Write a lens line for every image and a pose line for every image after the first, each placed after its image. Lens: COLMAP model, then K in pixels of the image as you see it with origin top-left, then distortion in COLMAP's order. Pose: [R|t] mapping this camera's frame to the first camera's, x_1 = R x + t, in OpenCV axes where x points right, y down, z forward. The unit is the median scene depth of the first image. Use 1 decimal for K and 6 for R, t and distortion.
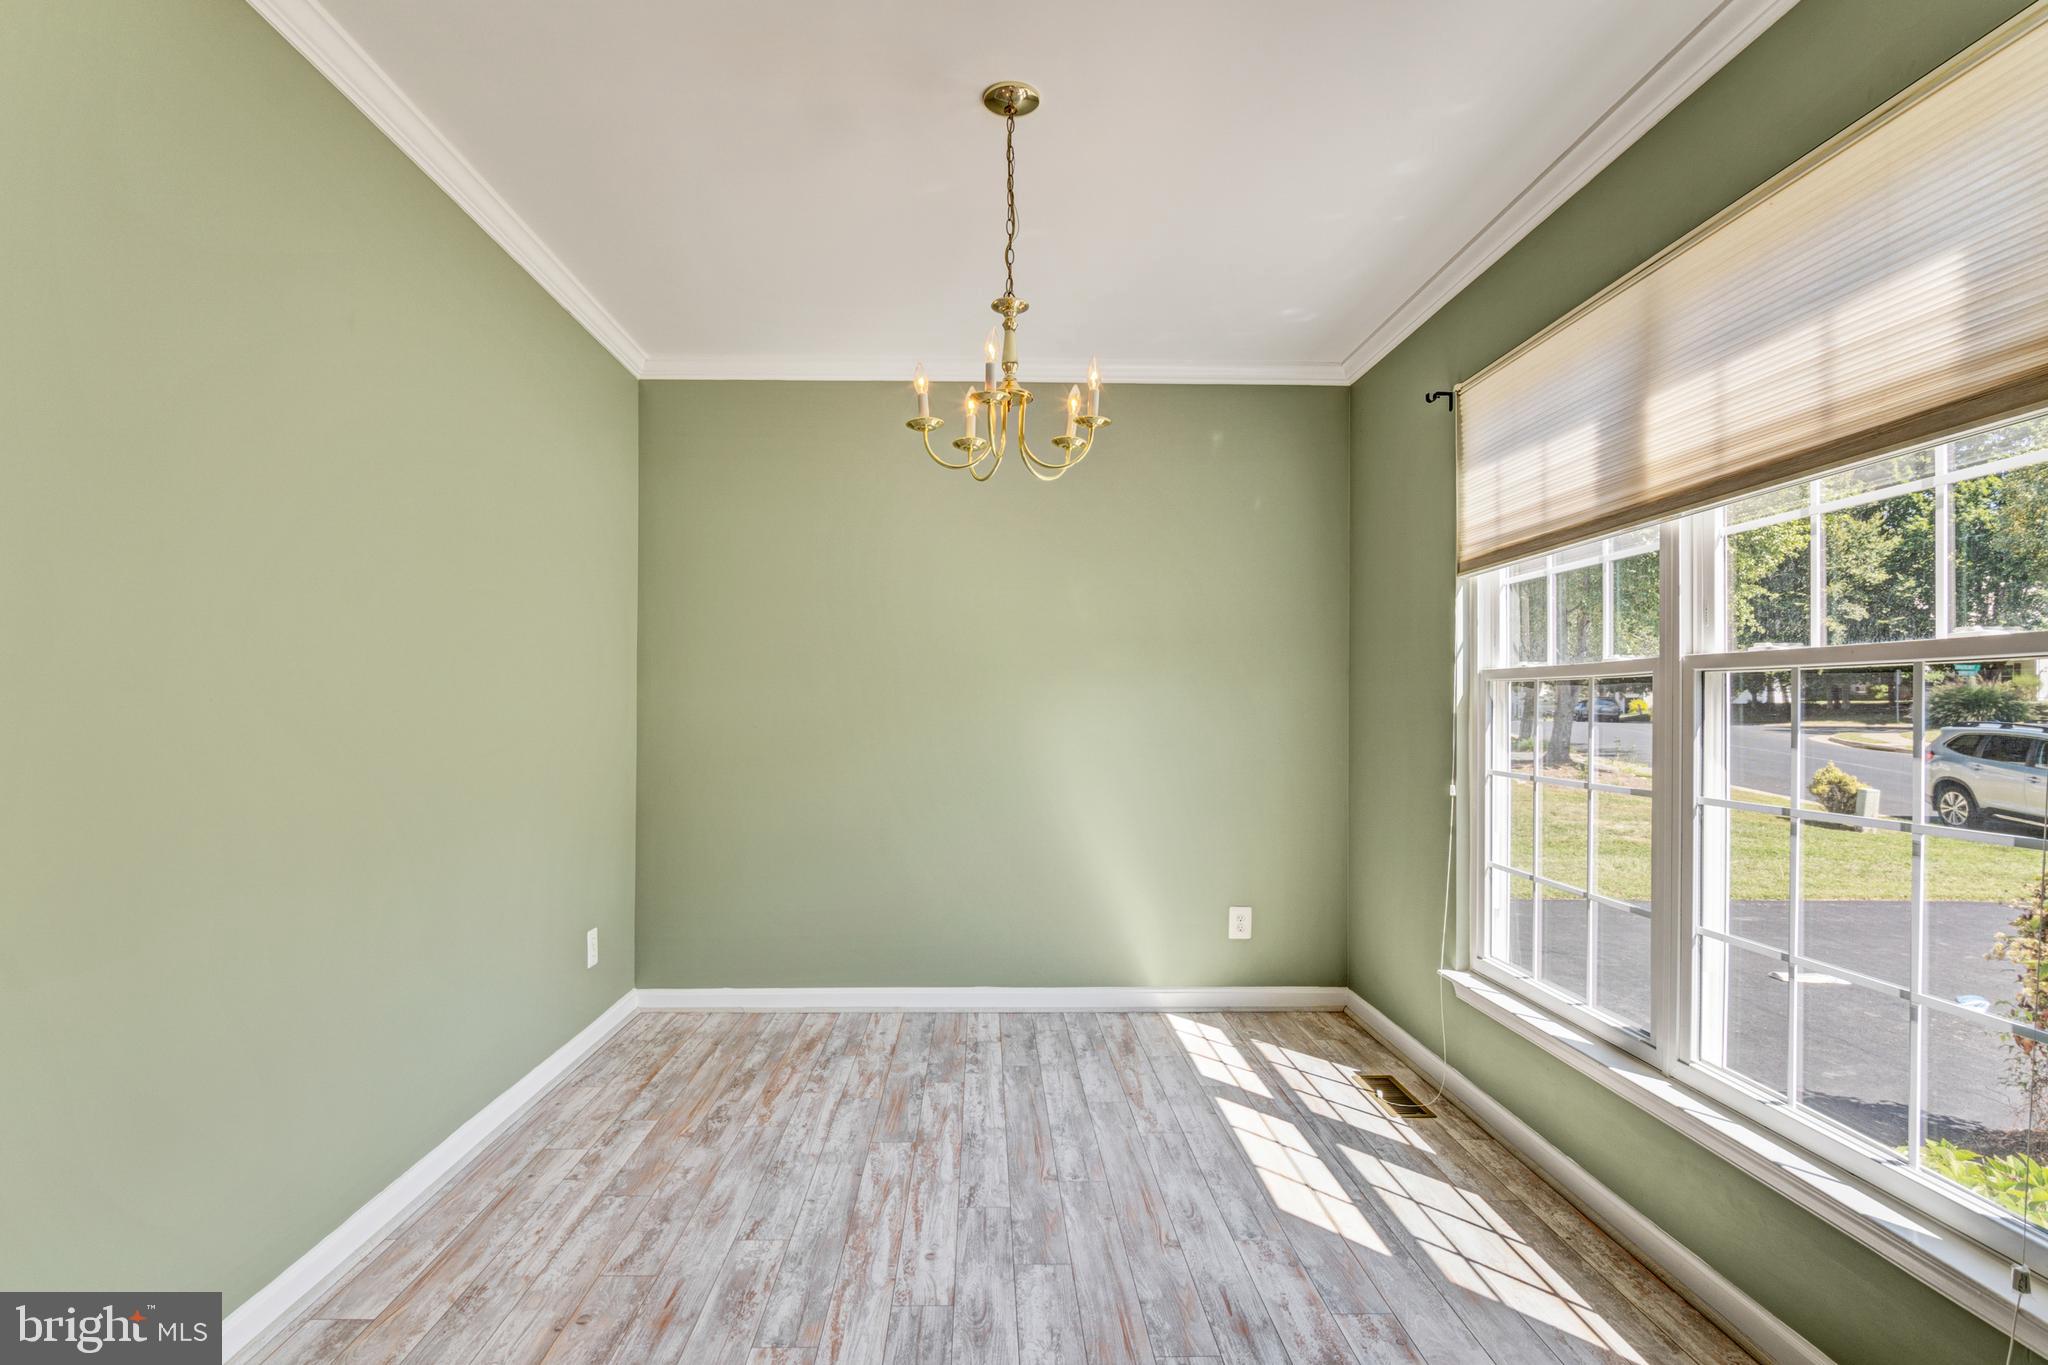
lens RADIAL K [[1021.0, 0, 1001.8], [0, 1021.0, 691.2], [0, 0, 1]] dist [-0.002988, -0.000547]
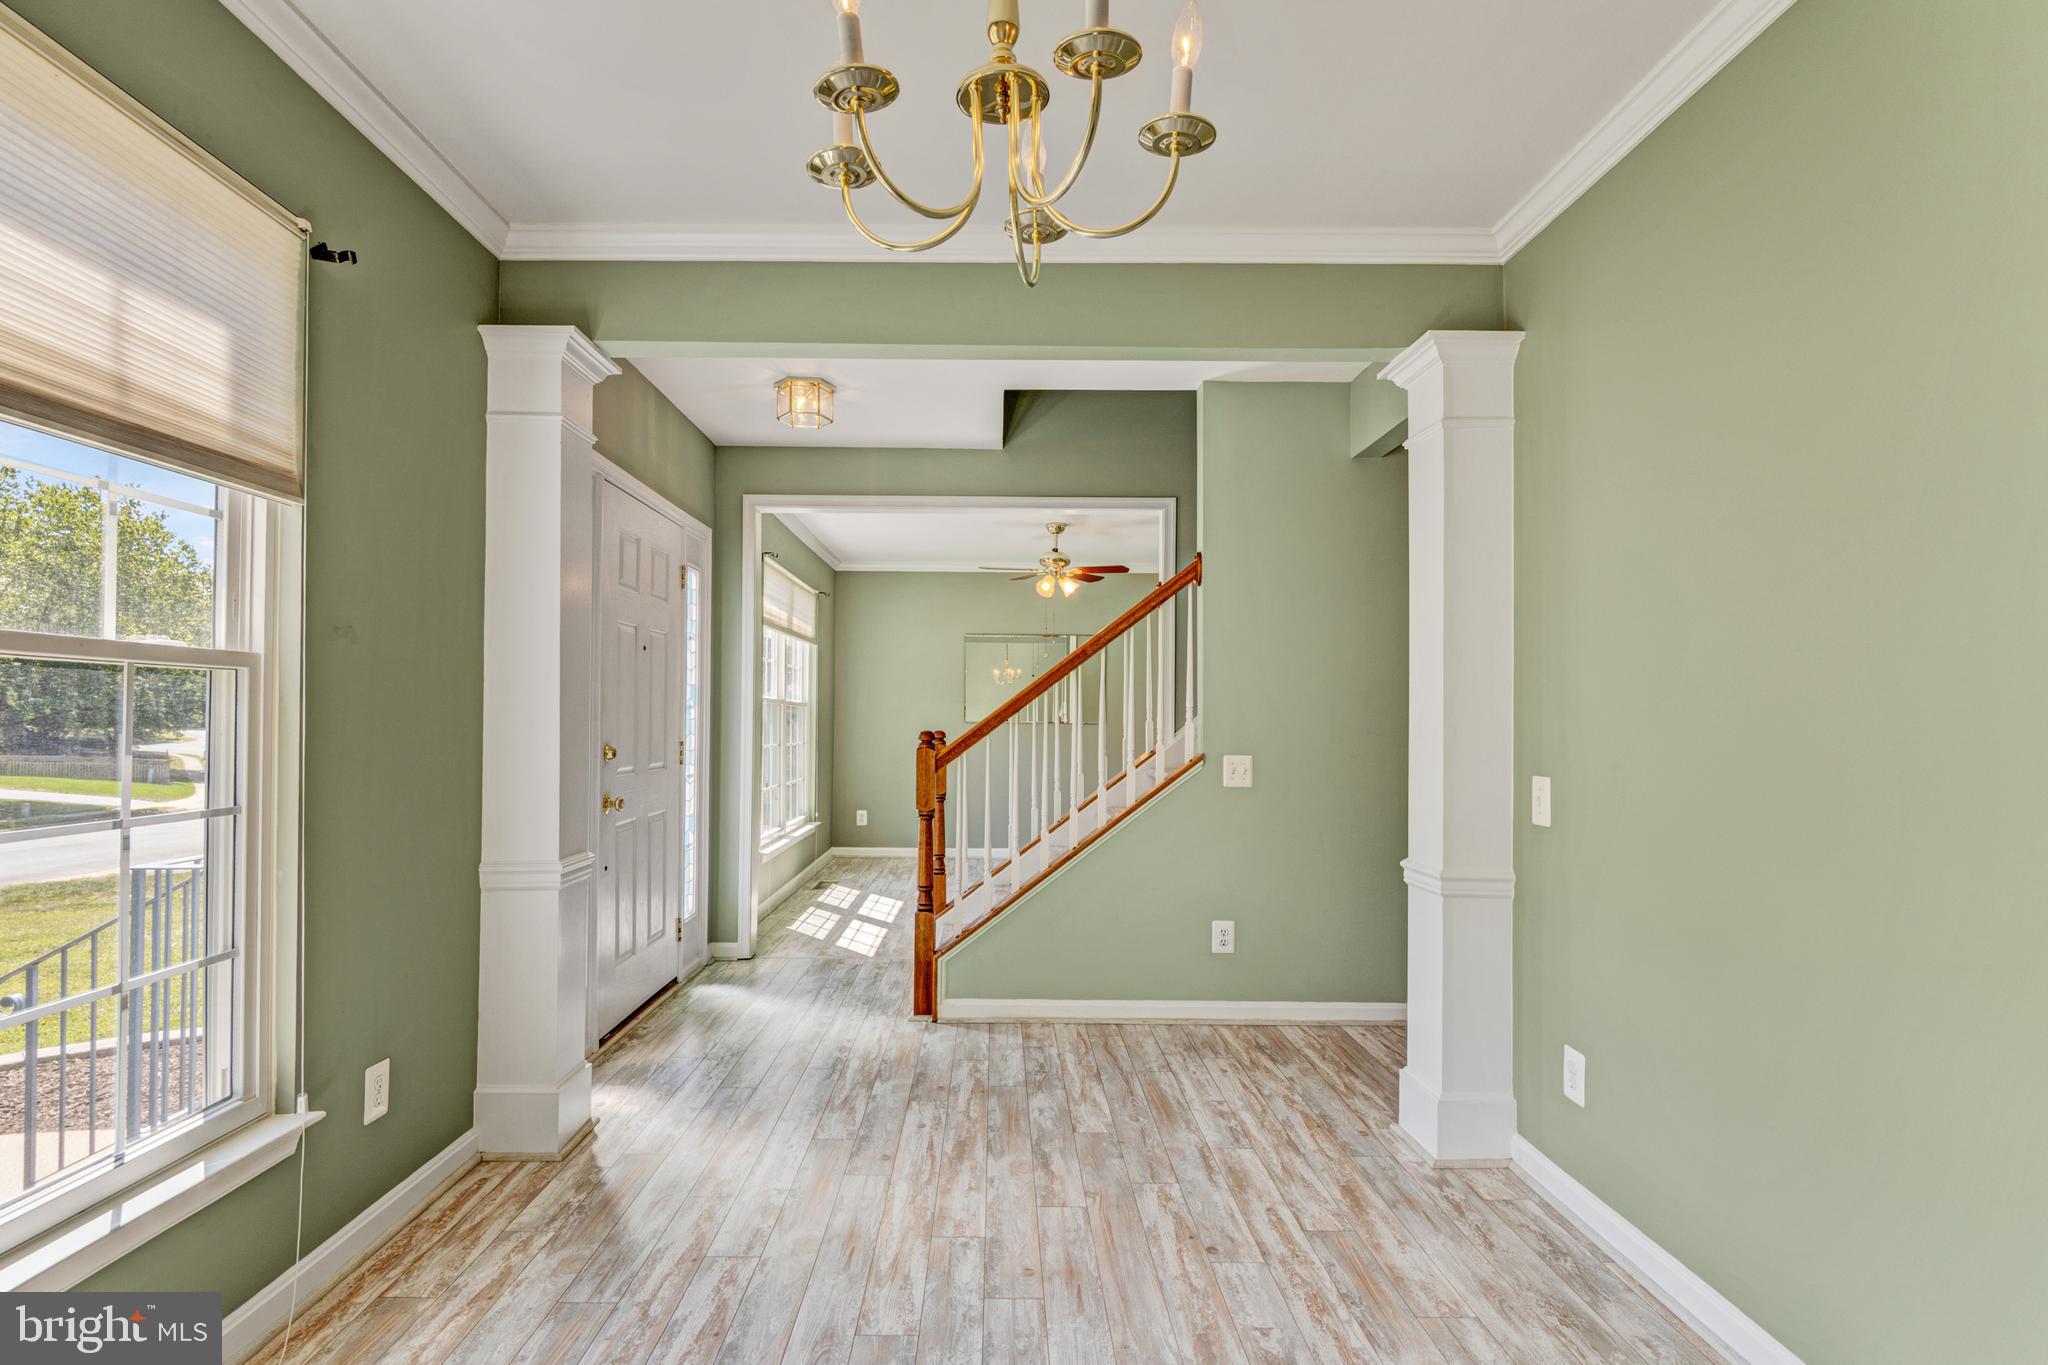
lens RADIAL K [[1021.0, 0, 1001.8], [0, 1021.0, 691.2], [0, 0, 1]] dist [-0.002988, -0.000547]
pose [[-0.999827, -0.007788, 0.016900, -0.007817], [-0.008473, 0.999129, -0.040855, 0.035469], [-0.016567, -0.040991, -0.999022, 1.966608]]
